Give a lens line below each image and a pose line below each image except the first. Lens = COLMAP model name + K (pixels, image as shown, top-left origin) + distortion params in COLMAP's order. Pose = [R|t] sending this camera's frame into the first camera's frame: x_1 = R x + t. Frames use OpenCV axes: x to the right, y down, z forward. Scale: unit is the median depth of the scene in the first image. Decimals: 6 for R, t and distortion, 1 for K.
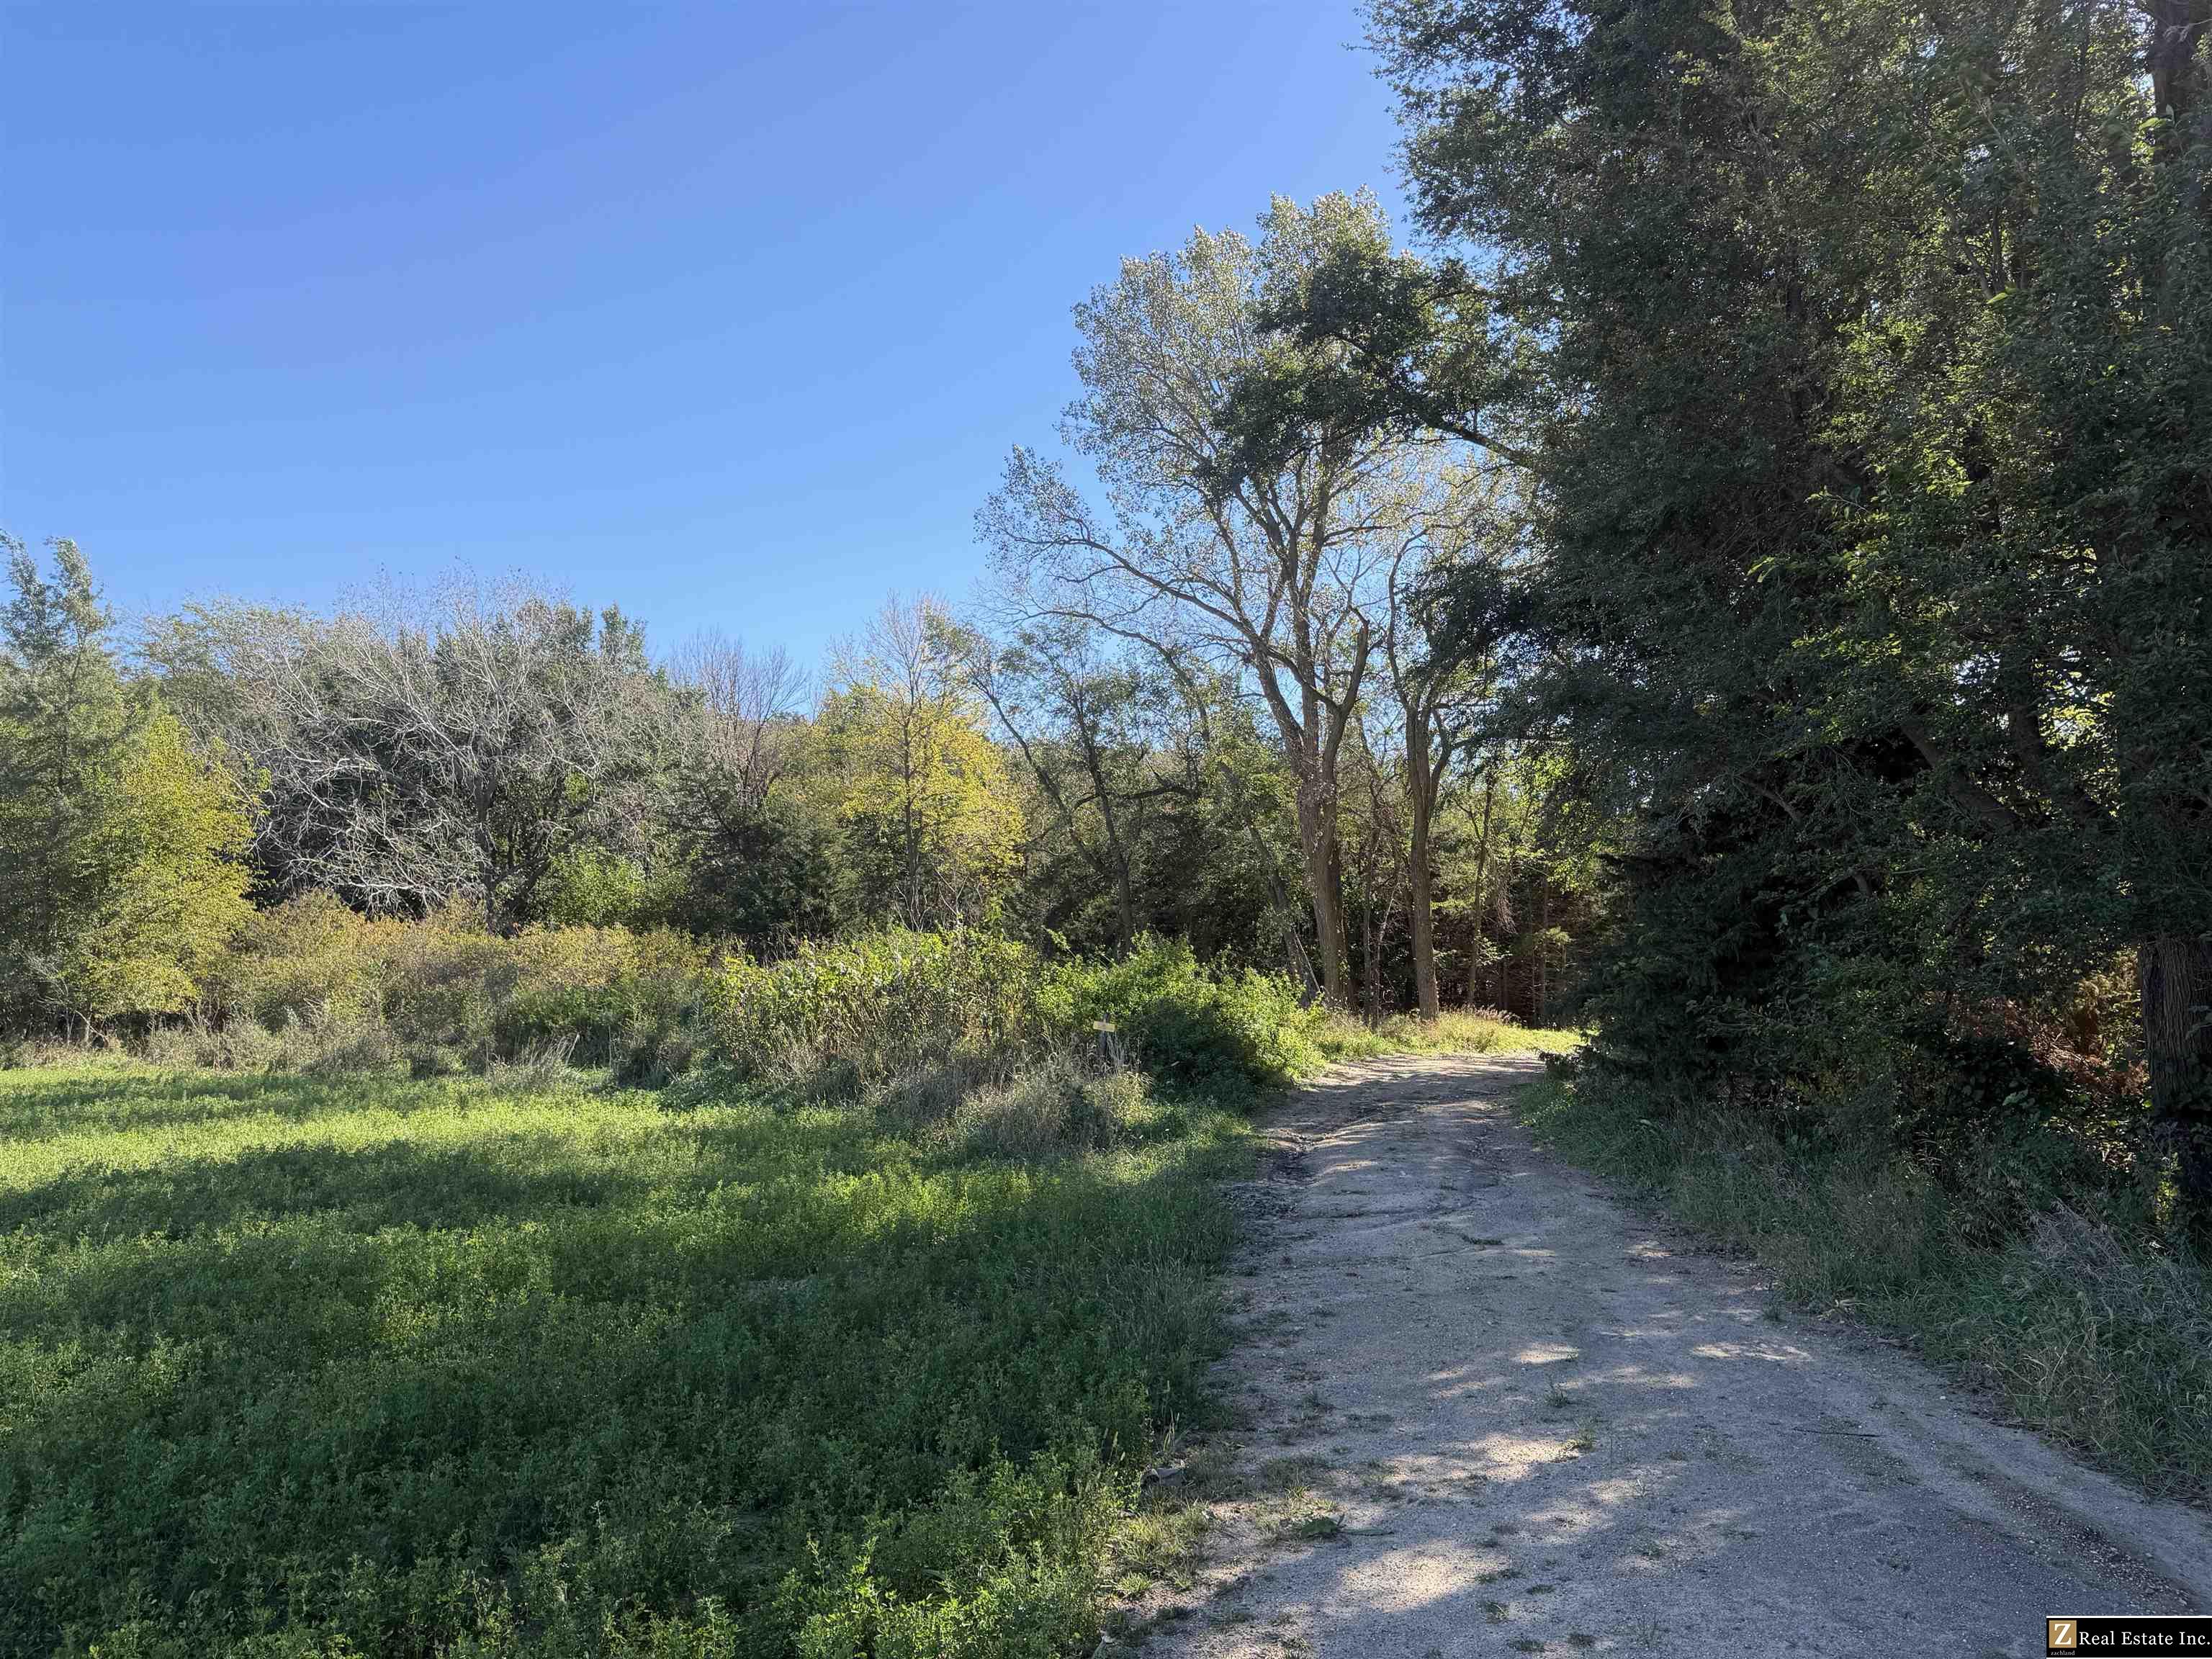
lens RADIAL K [[1537.5, 0, 1104.9], [0, 1537.5, 889.8], [0, 0, 1]] dist [0.074521, -0.087877]
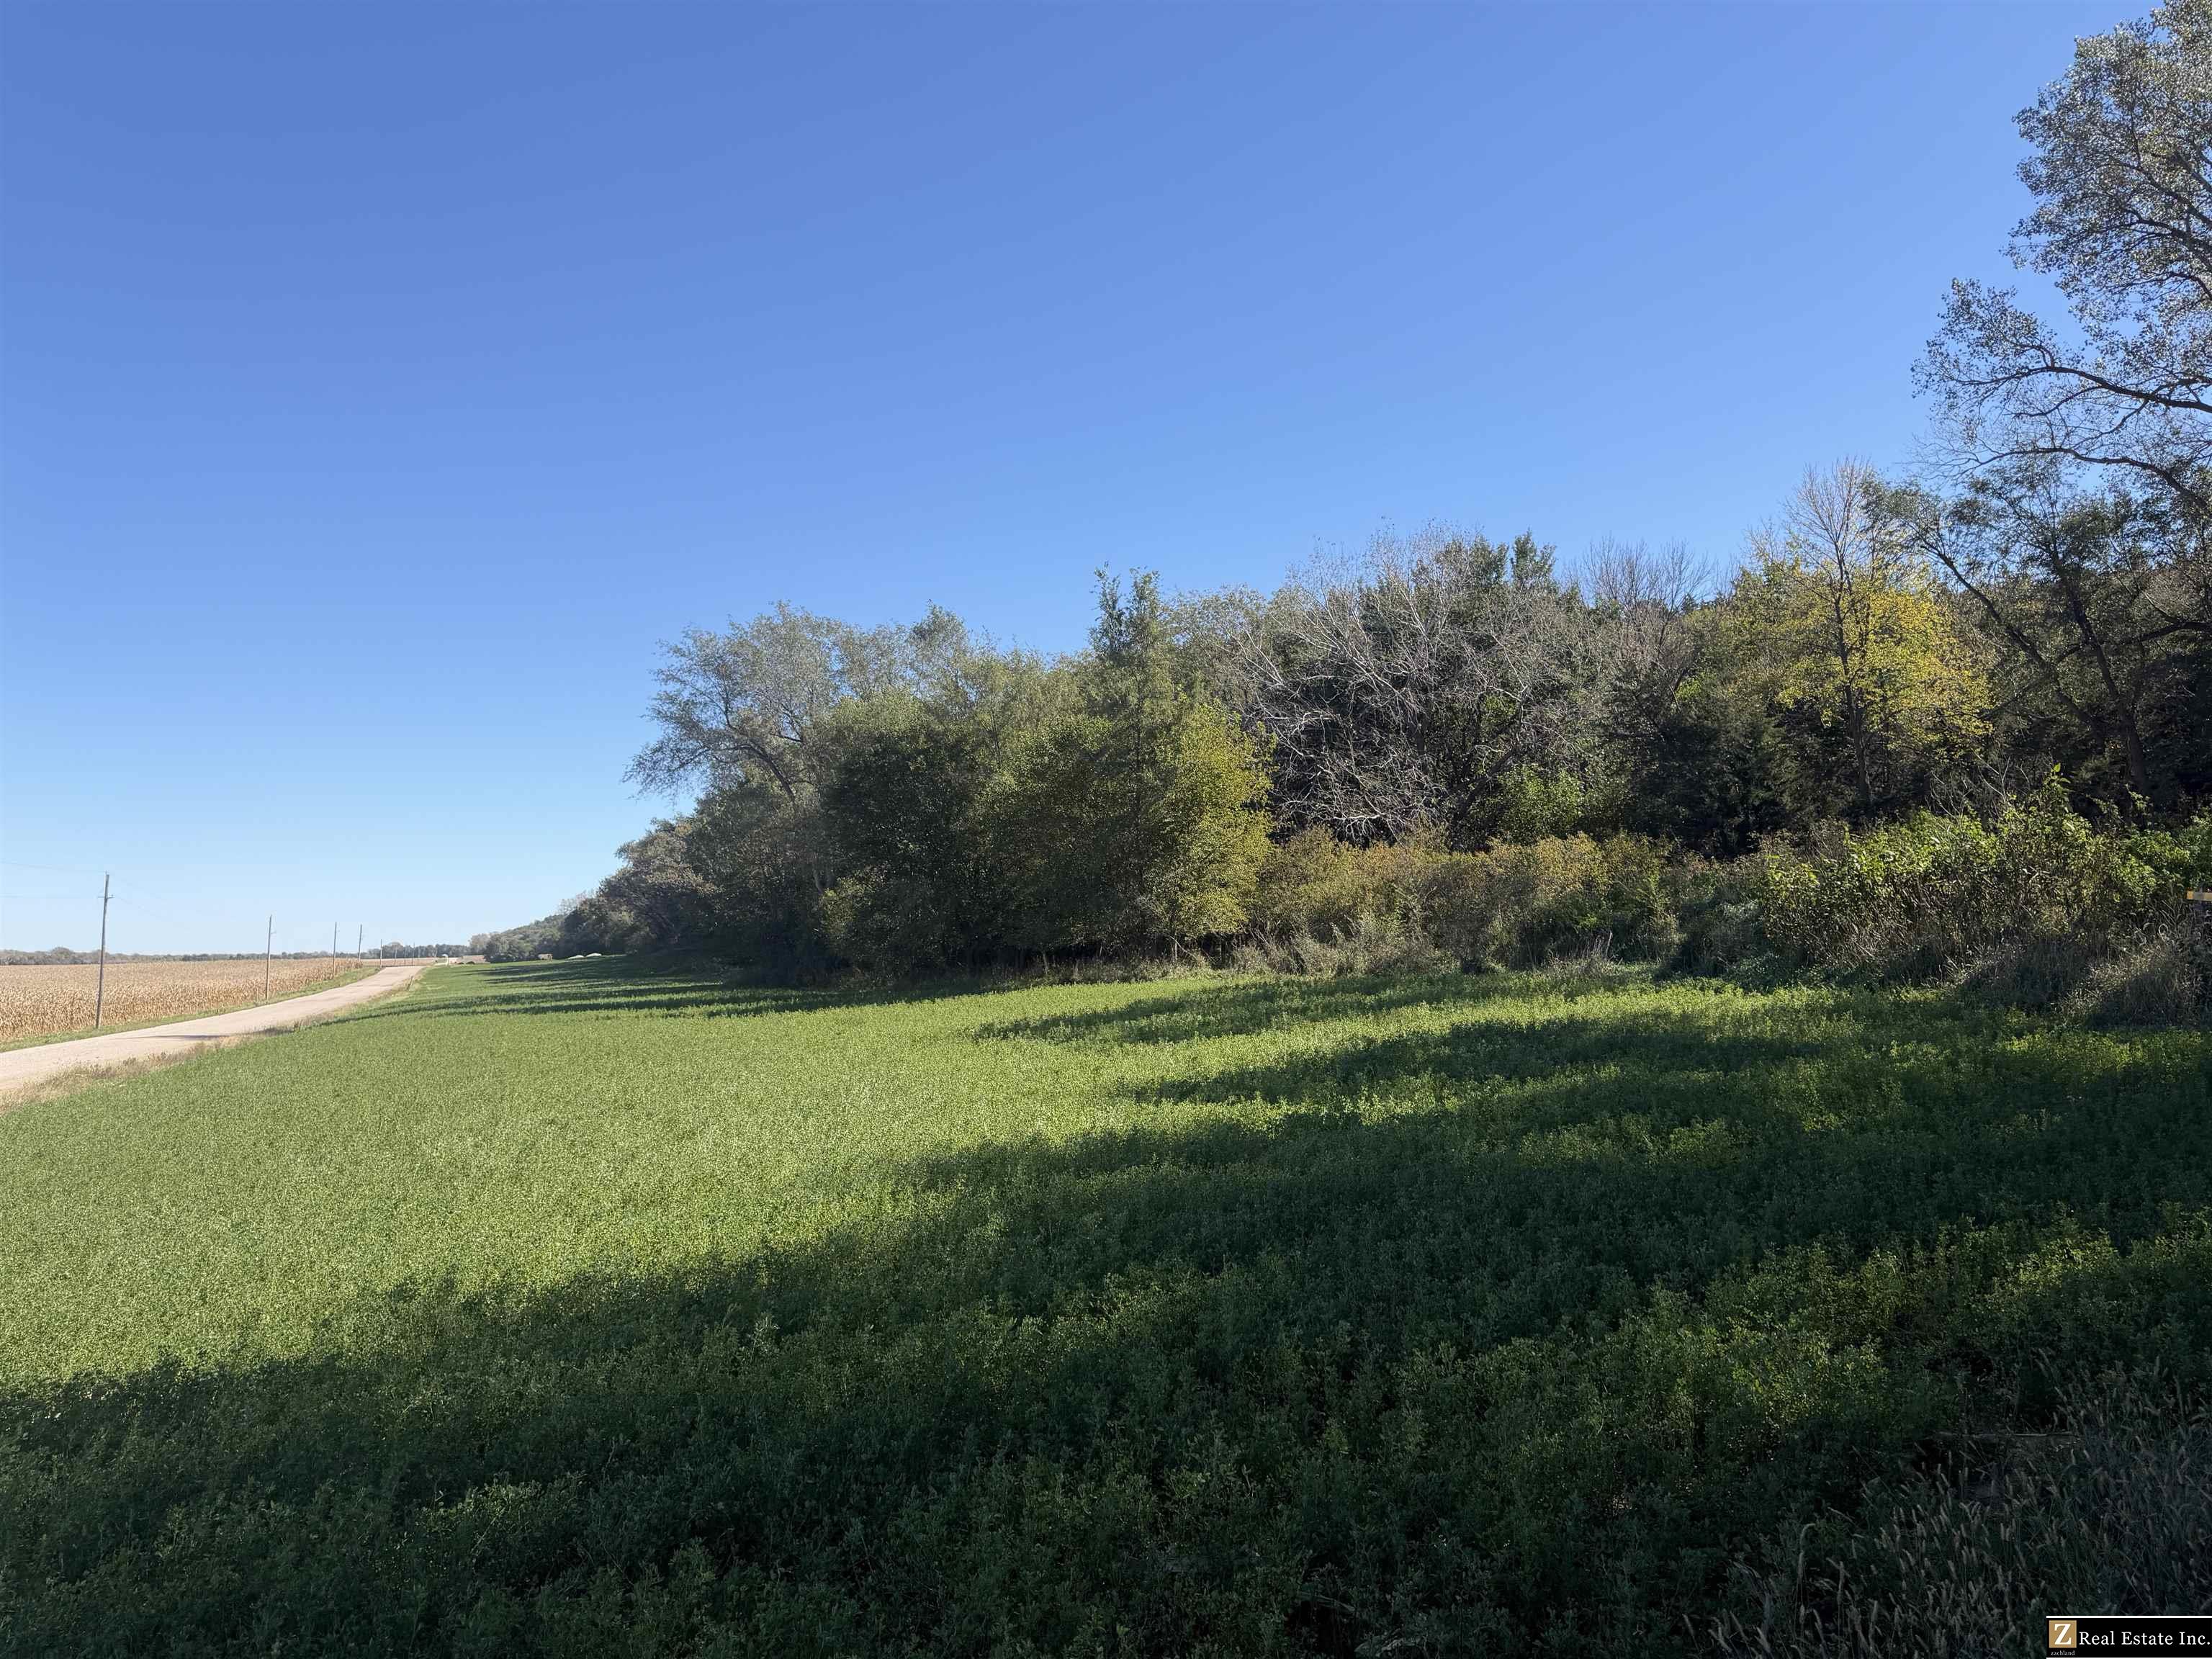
lens RADIAL K [[1537.5, 0, 1104.9], [0, 1537.5, 889.8], [0, 0, 1]] dist [0.074521, -0.087877]
pose [[0.859808, -0.066946, -0.506210, -0.046782], [0.097980, 0.994577, 0.034889, -0.007662], [0.501129, -0.079596, 0.861704, -0.091377]]
